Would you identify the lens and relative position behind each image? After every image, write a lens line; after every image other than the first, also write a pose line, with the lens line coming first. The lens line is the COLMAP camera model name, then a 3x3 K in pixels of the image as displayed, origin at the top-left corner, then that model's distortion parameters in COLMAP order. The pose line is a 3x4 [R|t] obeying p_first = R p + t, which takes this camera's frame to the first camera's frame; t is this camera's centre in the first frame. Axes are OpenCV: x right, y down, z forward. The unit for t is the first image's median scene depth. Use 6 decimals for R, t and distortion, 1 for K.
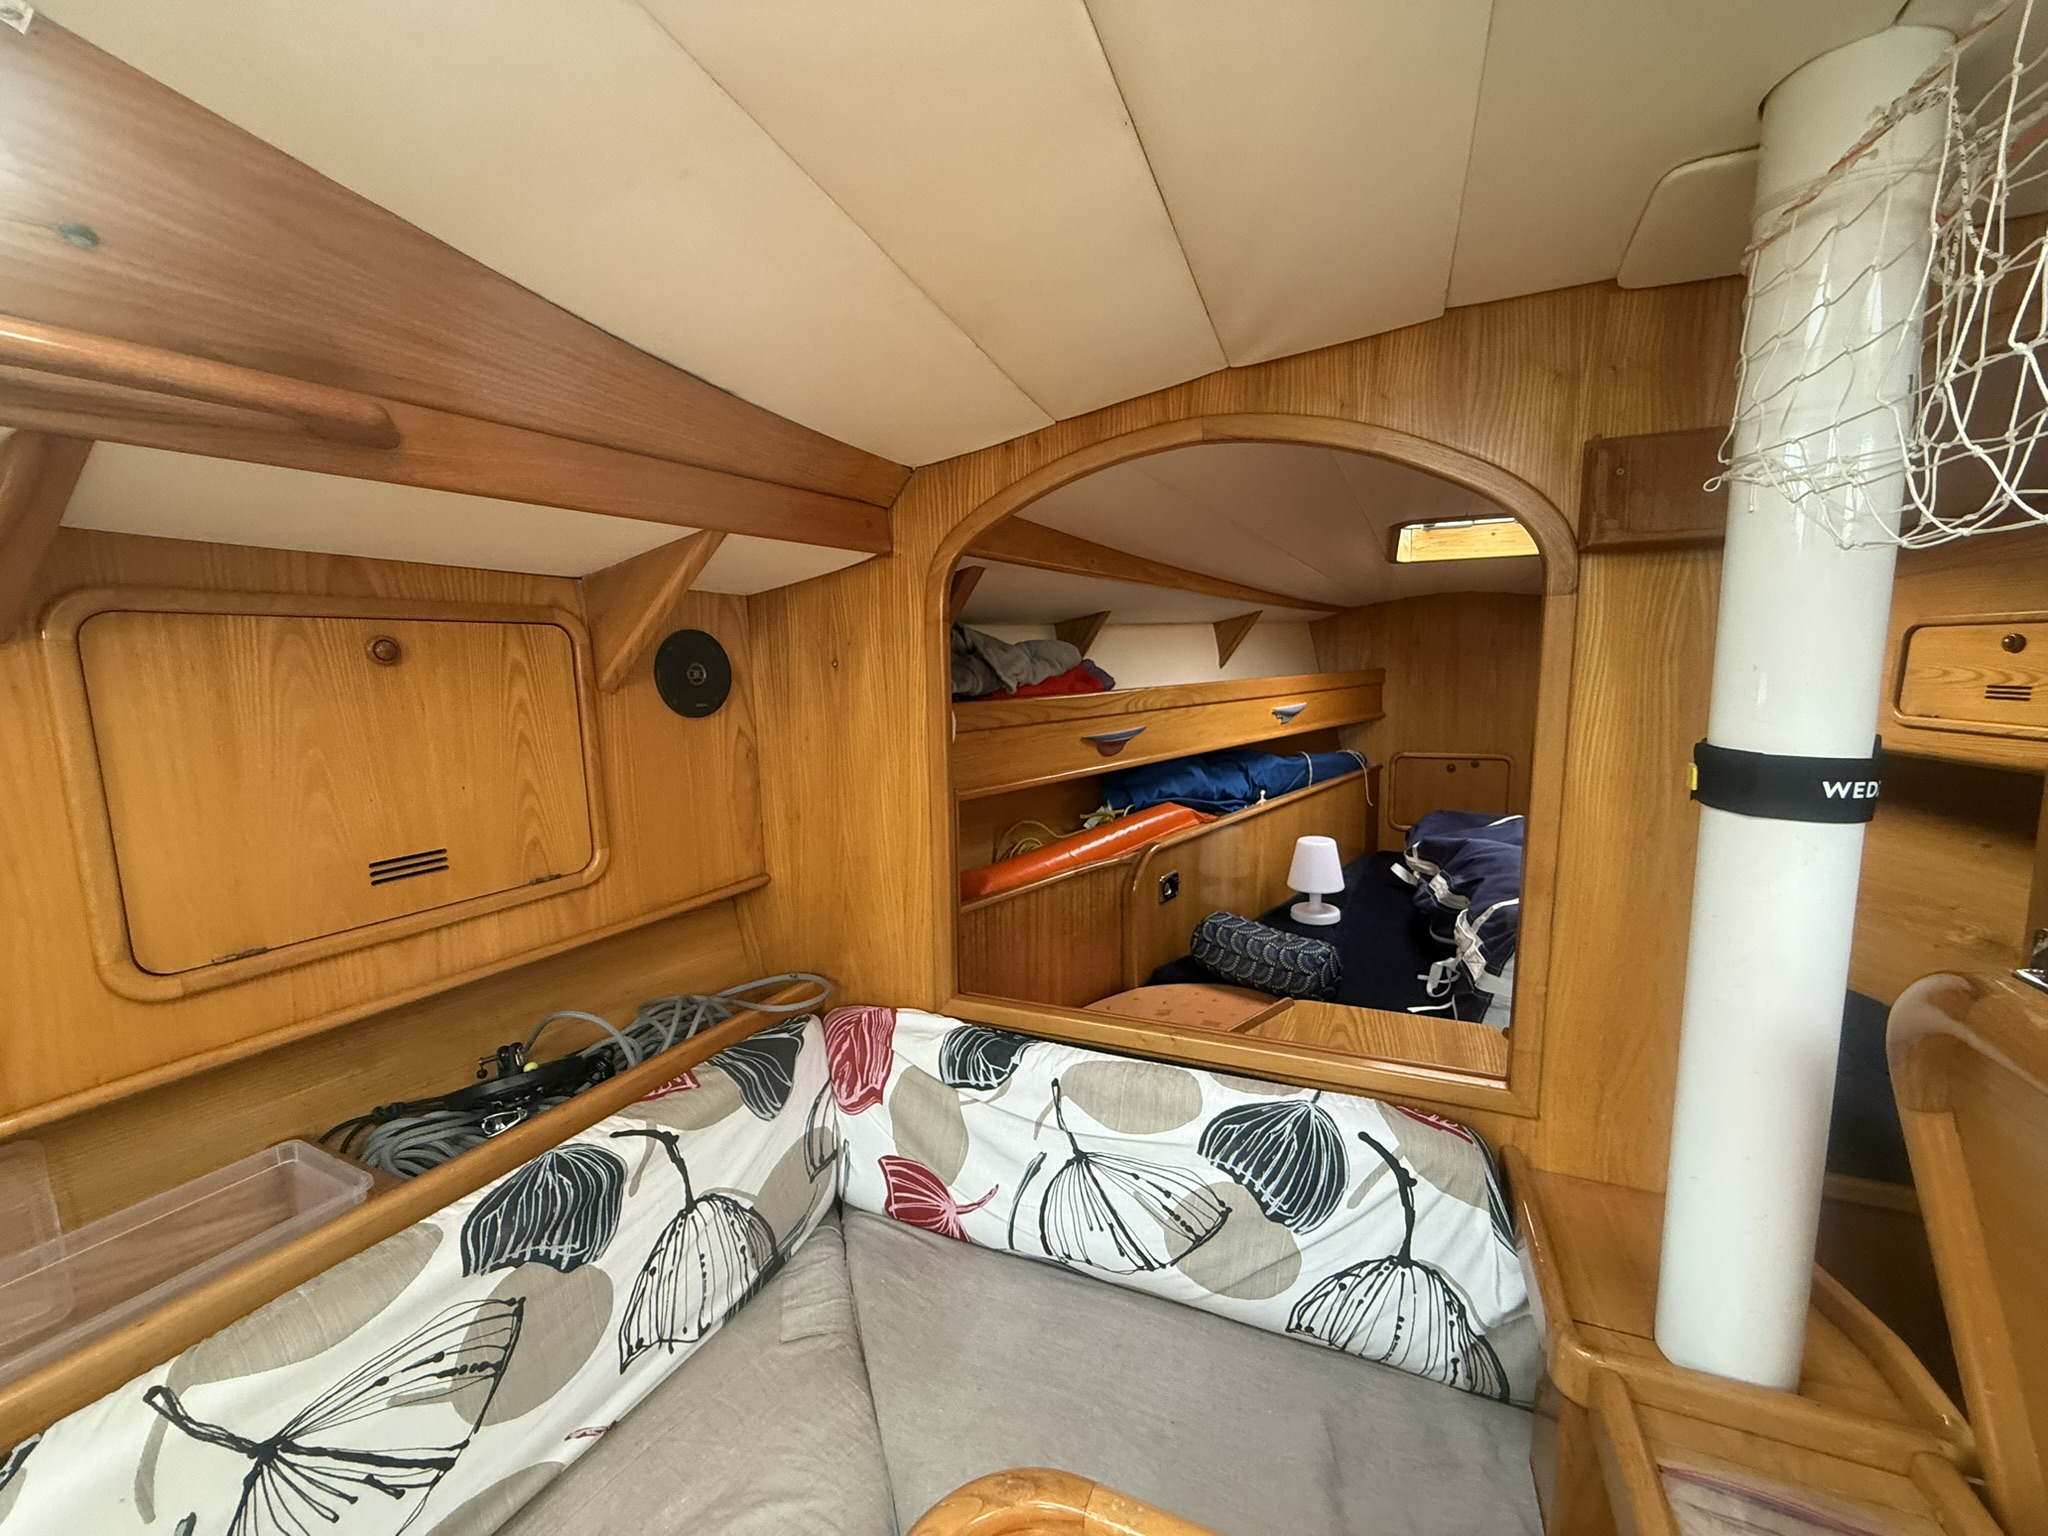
lens RADIAL K [[814.3, 0, 1014.9], [0, 814.3, 770.3], [0, 0, 1]] dist [-0.004145, 0.000248]
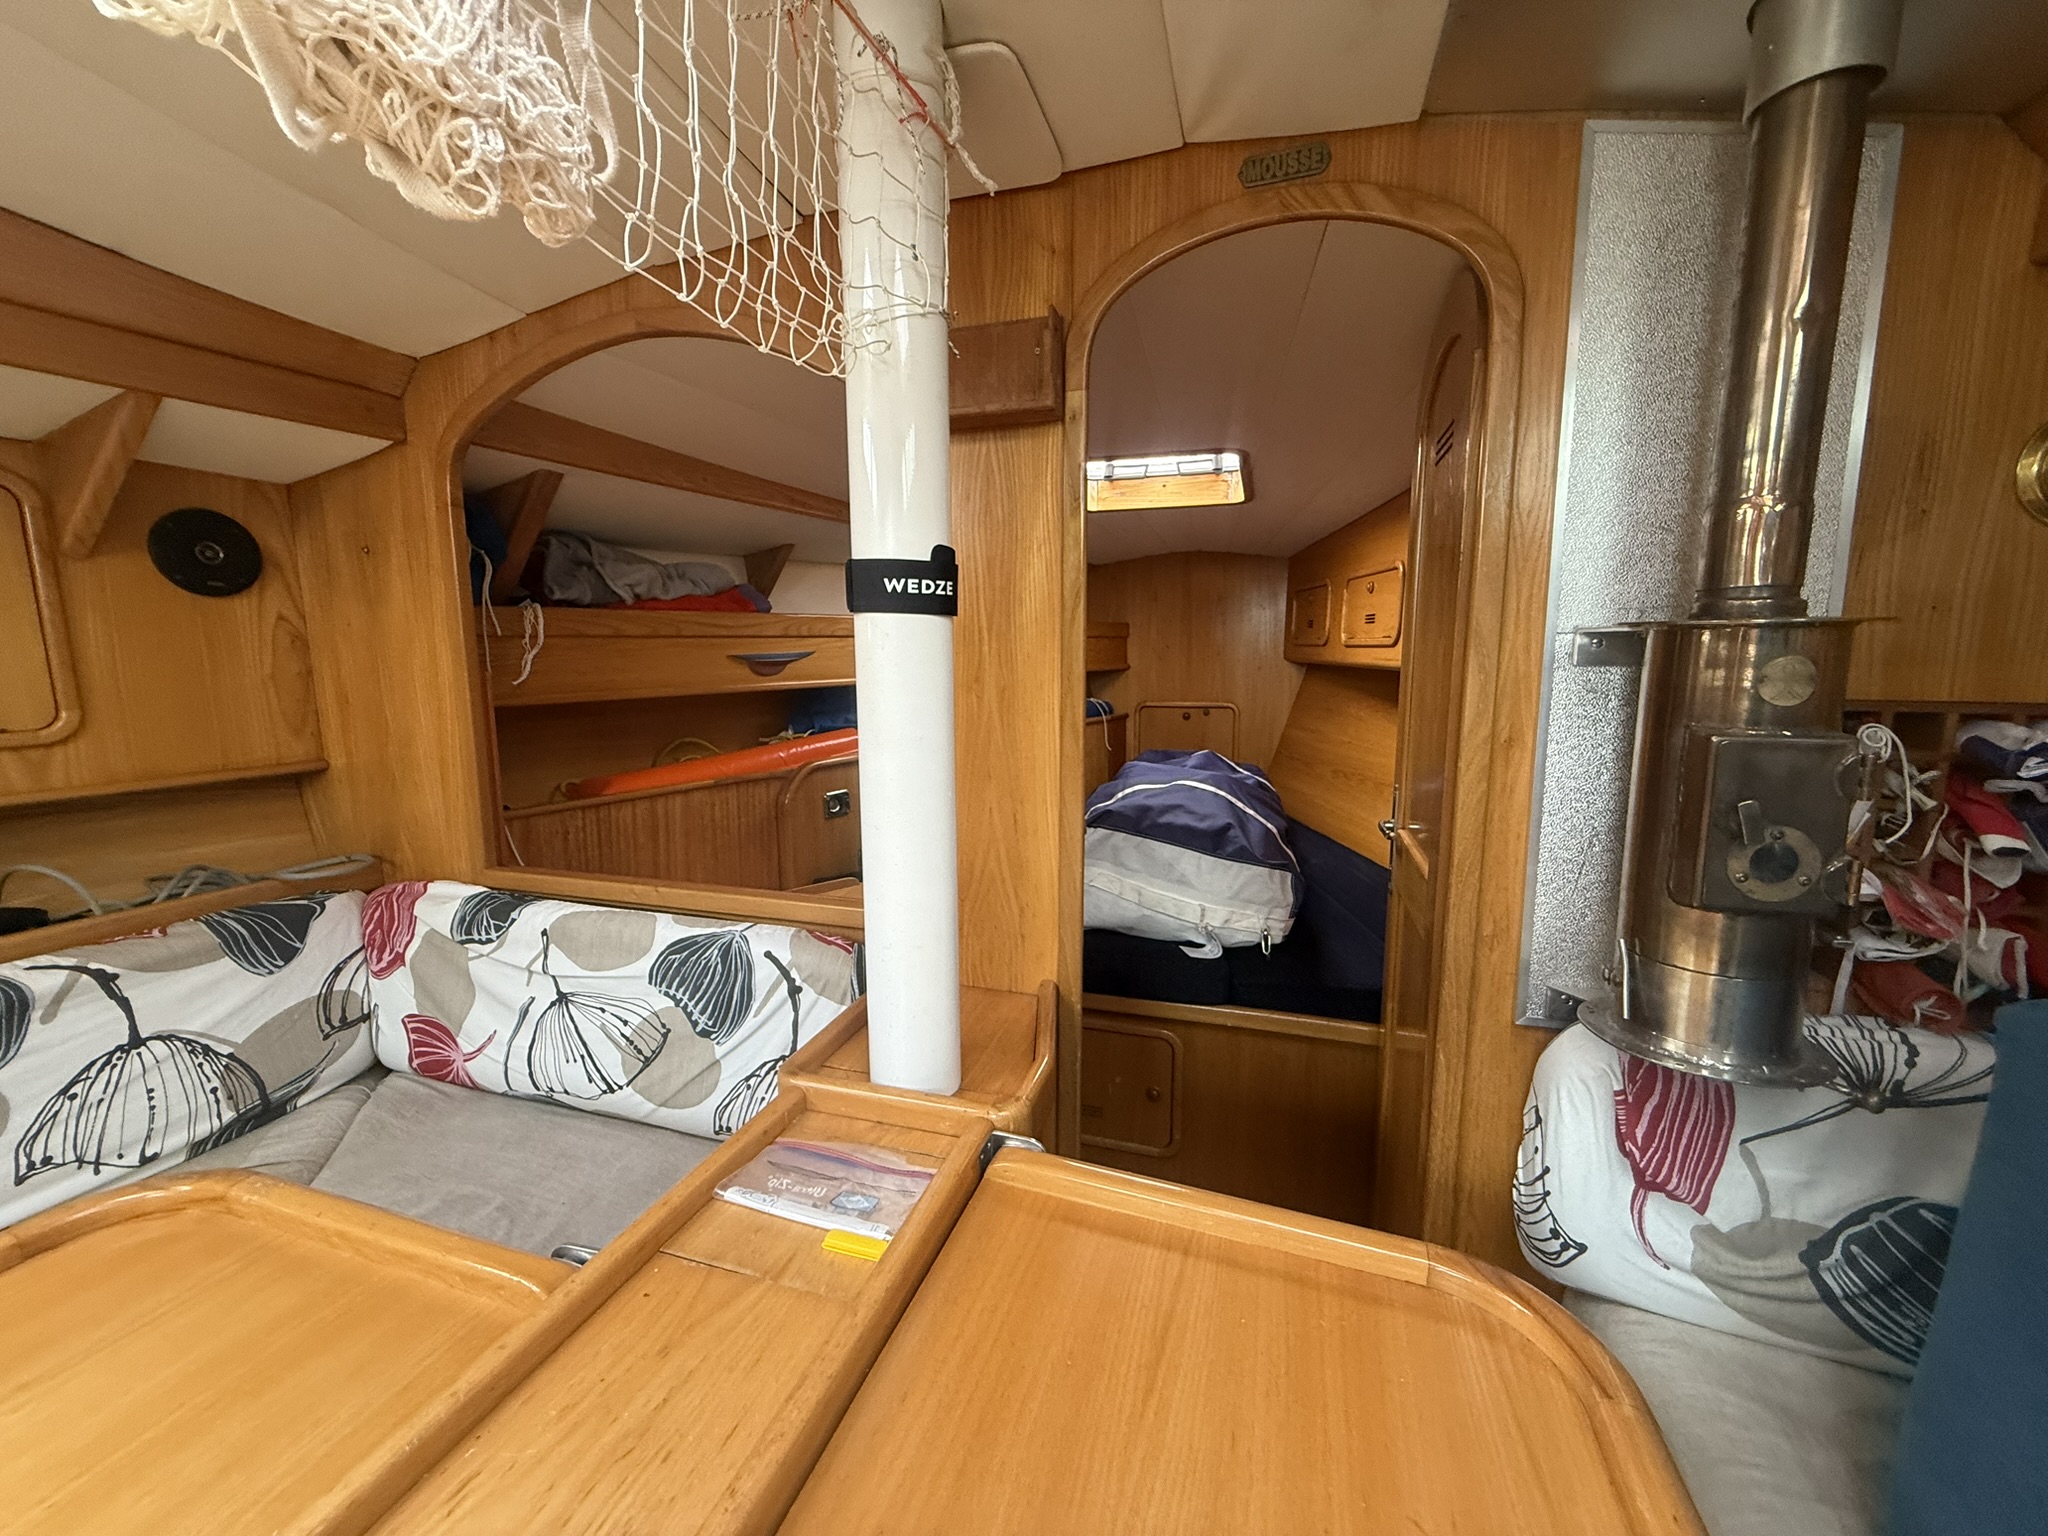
lens RADIAL K [[814.3, 0, 1020.4], [0, 814.3, 772.3], [0, 0, 1]] dist [-0.004145, 0.000248]
pose [[0.994724, 0.000189, 0.102585, 0.570067], [-0.001725, 0.999888, 0.014883, 0.154251], [-0.102571, -0.014981, 0.994613, -0.137153]]
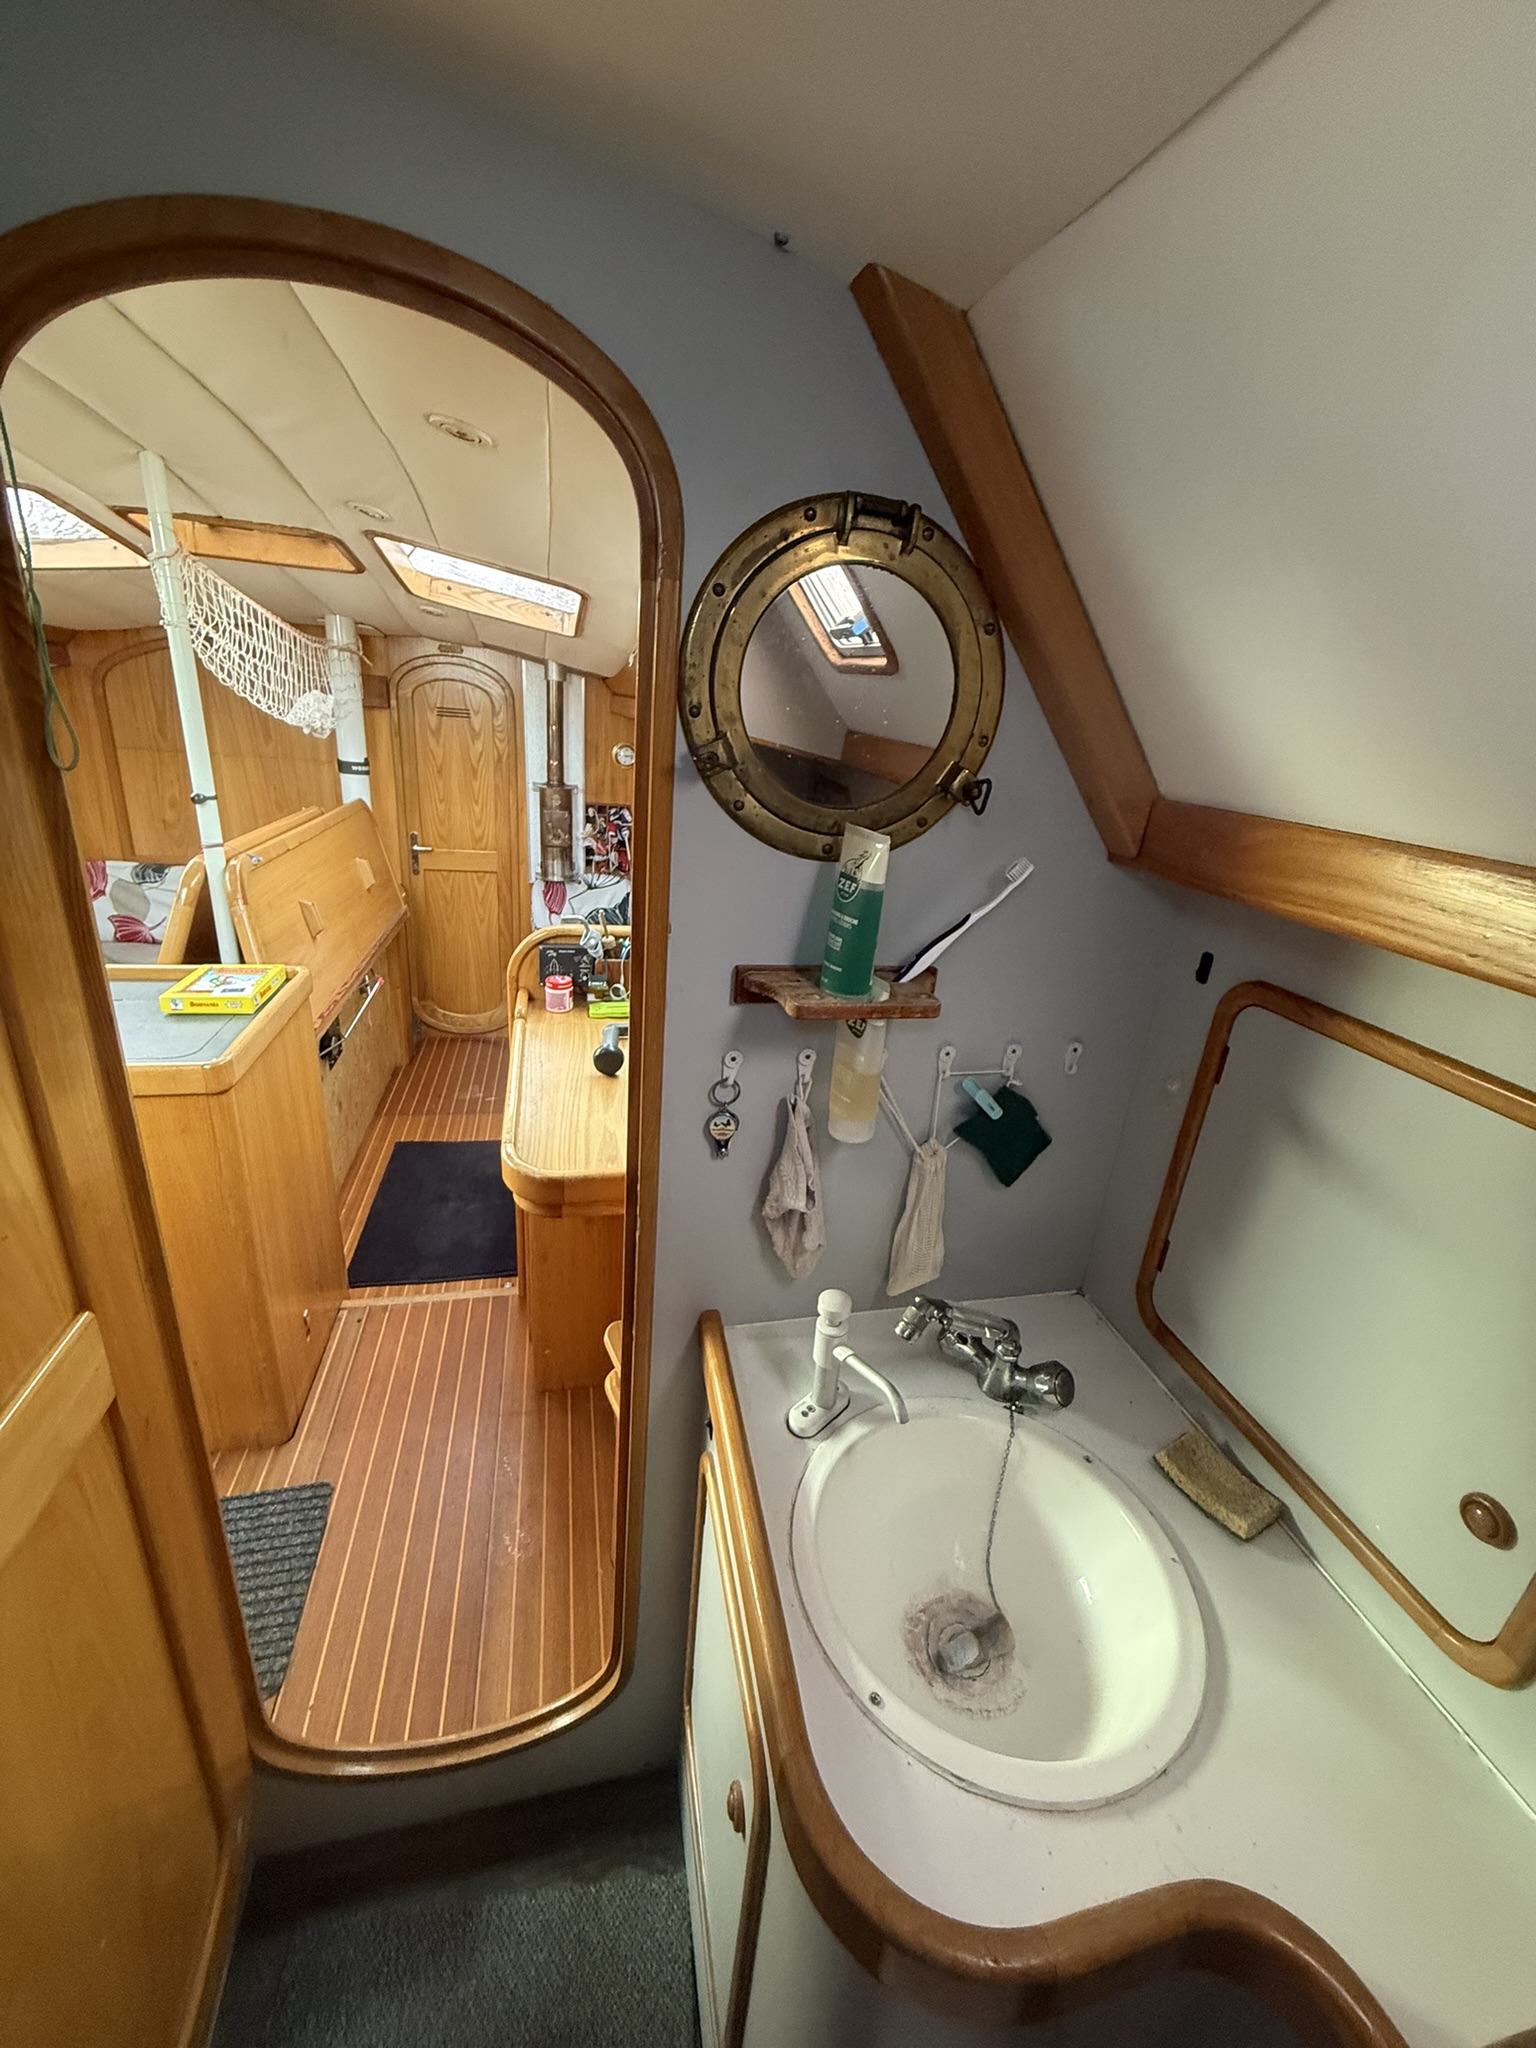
lens RADIAL K [[814.3, 0, 766.4], [0, 814.3, 1019.3], [0, 0, 1]] dist [-0.004145, 0.000248]
pose [[0.793622, -0.134319, 0.593399, -0.088185], [-0.022413, 0.968209, 0.249135, 0.113968], [-0.607998, -0.211019, 0.765382, -2.503003]]
